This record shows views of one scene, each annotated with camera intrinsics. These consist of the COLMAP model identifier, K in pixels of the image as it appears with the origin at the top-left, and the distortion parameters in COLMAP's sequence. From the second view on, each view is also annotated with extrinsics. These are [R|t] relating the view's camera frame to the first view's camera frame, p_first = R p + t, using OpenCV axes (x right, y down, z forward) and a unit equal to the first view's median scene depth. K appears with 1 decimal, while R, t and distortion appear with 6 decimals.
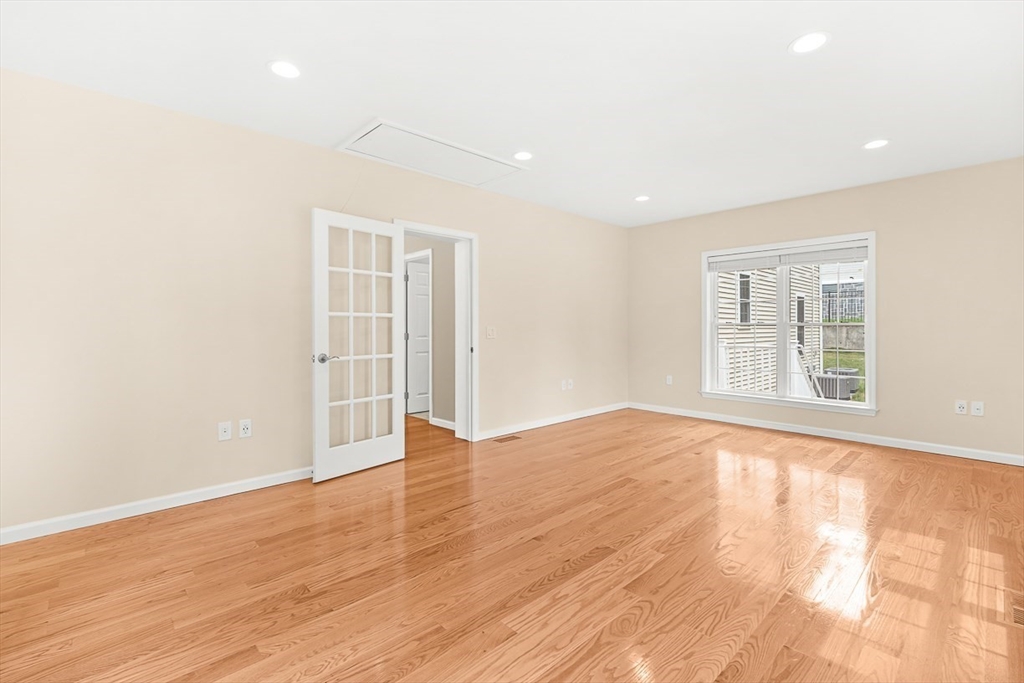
lens RADIAL K [[455.7, 0, 516.3], [0, 455.7, 338.2], [0, 0, 1]] dist [0.004100, -0.000305]
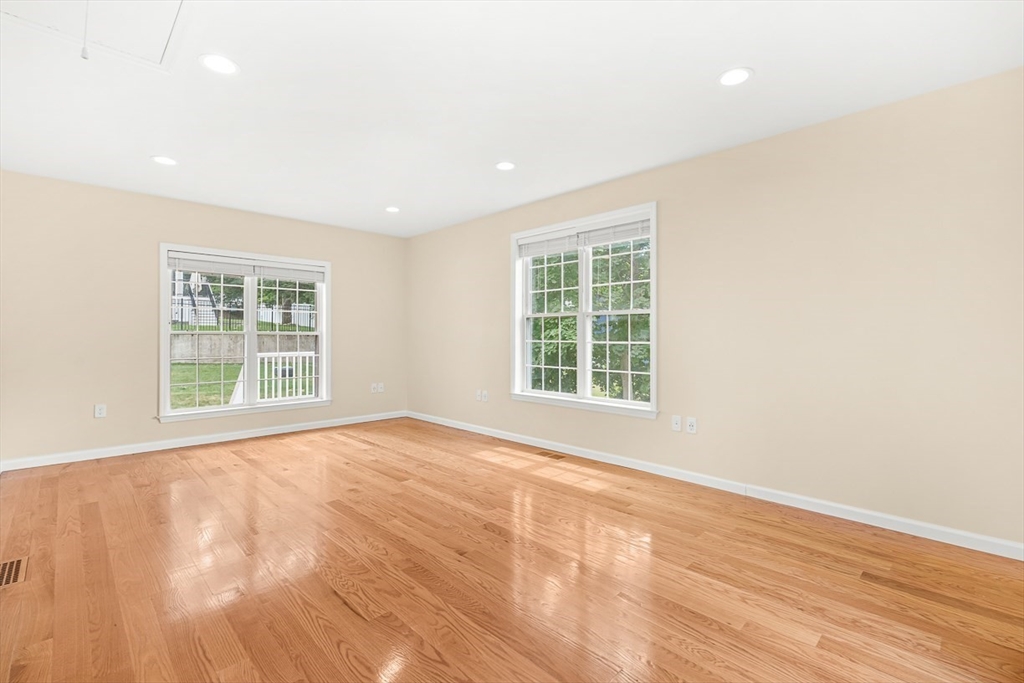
lens RADIAL K [[455.7, 0, 513.7], [0, 455.7, 336.0], [0, 0, 1]] dist [0.004100, -0.000305]
pose [[-0.012955, 0.001941, 0.999914, -0.867944], [0.021712, 0.999763, -0.001659, -0.018822], [-0.999680, 0.021688, -0.012994, 0.833006]]
